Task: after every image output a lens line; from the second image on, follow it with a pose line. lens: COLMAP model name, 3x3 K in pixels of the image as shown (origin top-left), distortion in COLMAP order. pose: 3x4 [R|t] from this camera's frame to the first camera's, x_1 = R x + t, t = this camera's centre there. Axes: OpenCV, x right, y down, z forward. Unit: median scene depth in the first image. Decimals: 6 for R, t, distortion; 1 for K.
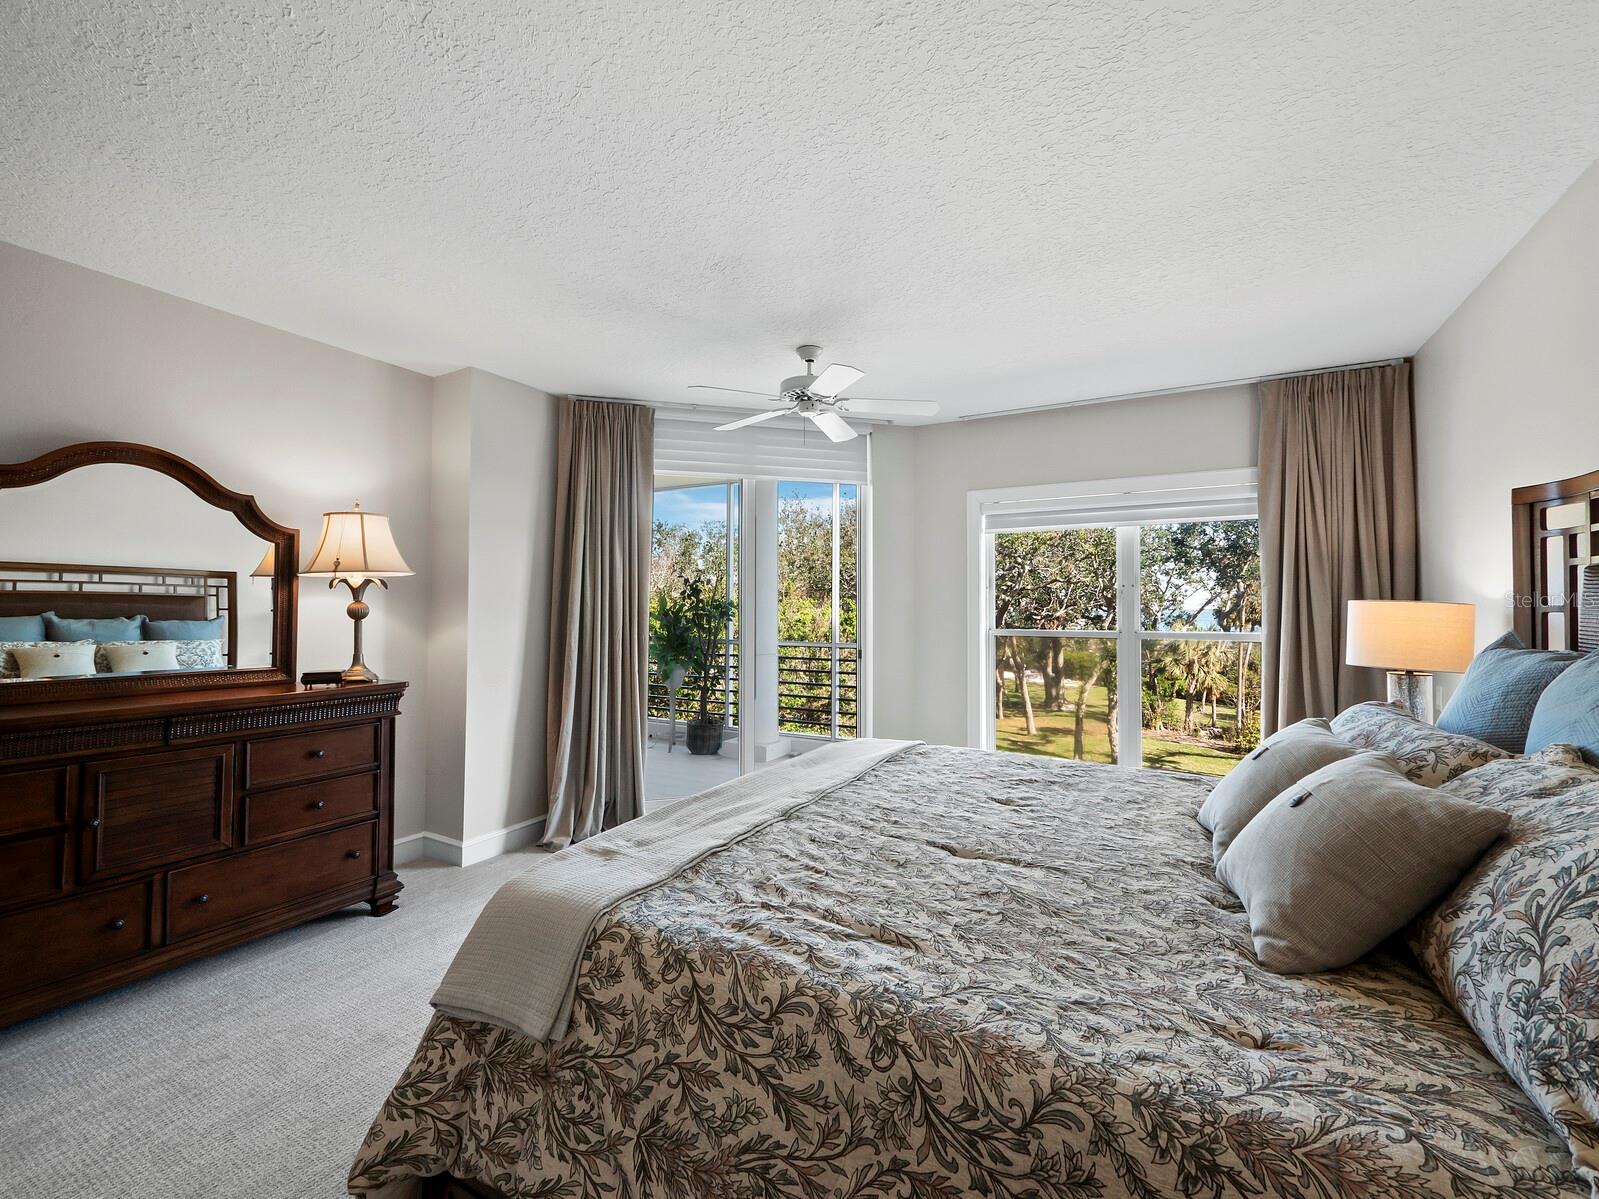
lens RADIAL K [[688.7, 0, 797.0], [0, 688.7, 593.0], [0, 0, 1]] dist [-0.001319, 0.001799]
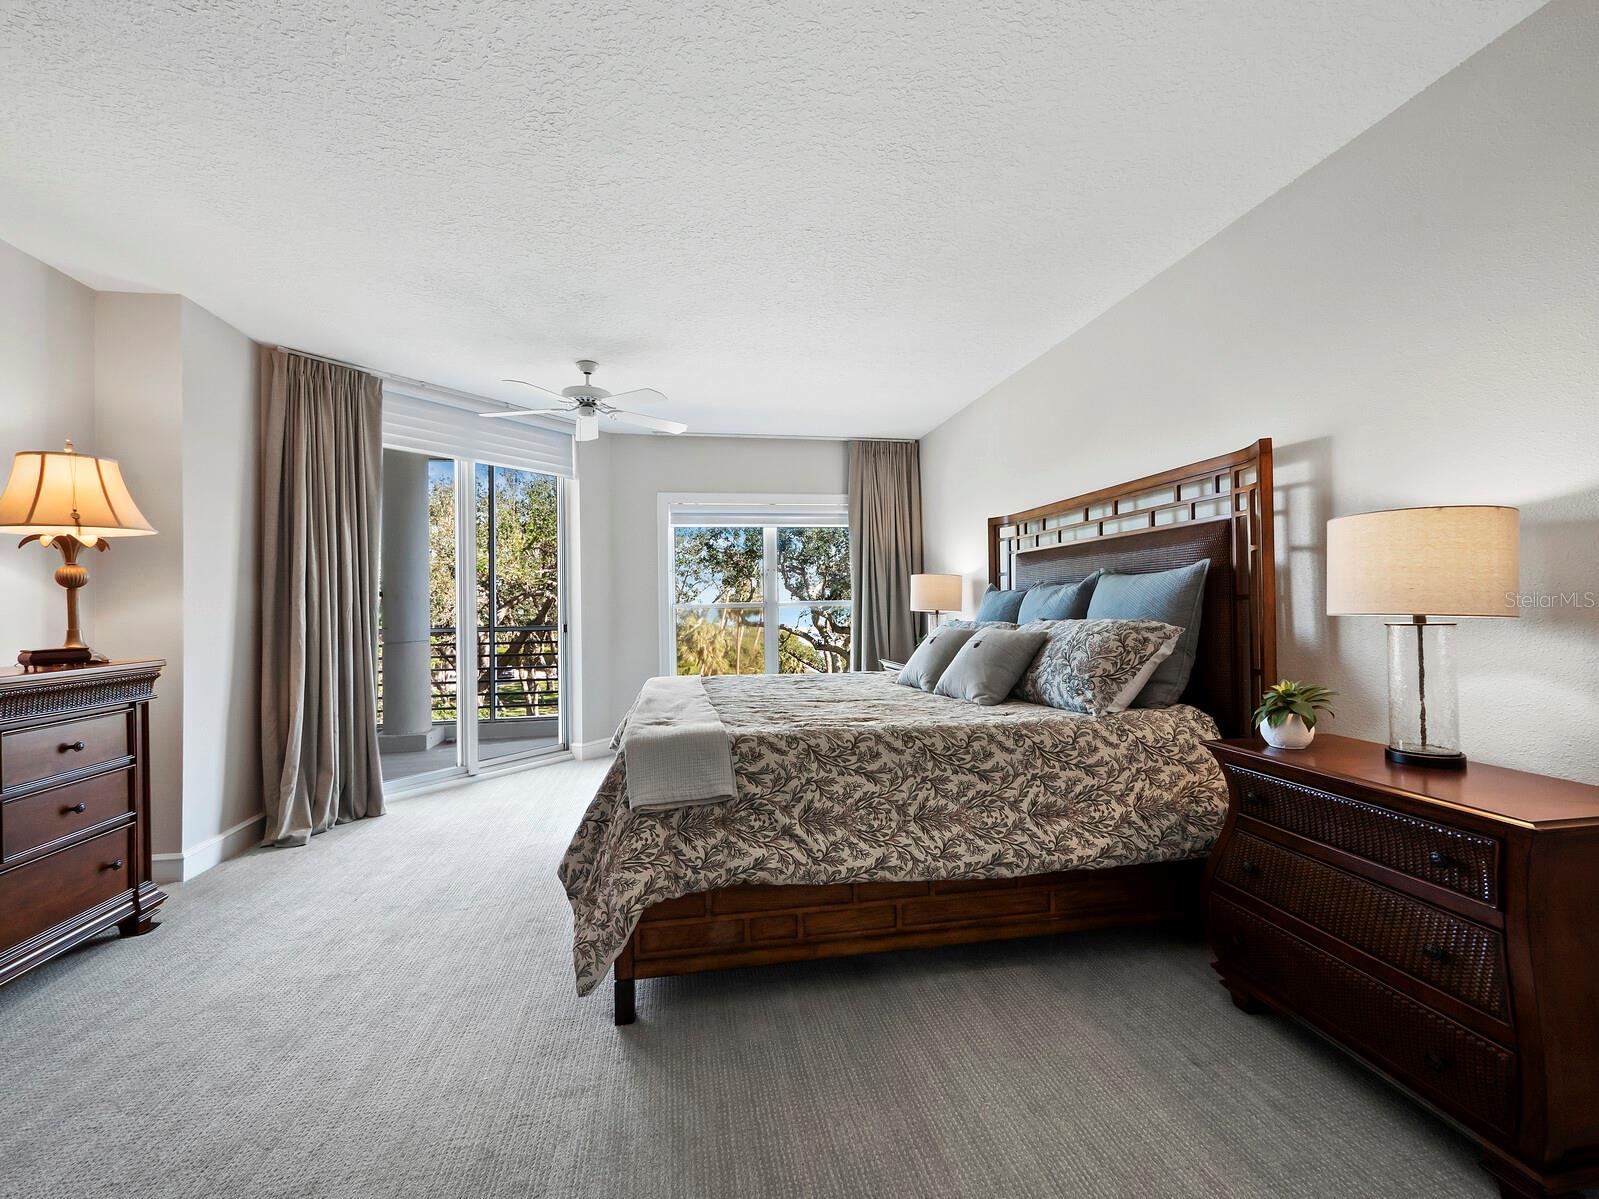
lens RADIAL K [[688.7, 0, 800.3], [0, 688.7, 601.6], [0, 0, 1]] dist [-0.001319, 0.001799]
pose [[0.767401, -0.012253, 0.641050, -0.459343], [0.006341, 0.999914, 0.011522, 0.046575], [-0.641136, -0.004777, 0.767412, -0.152922]]
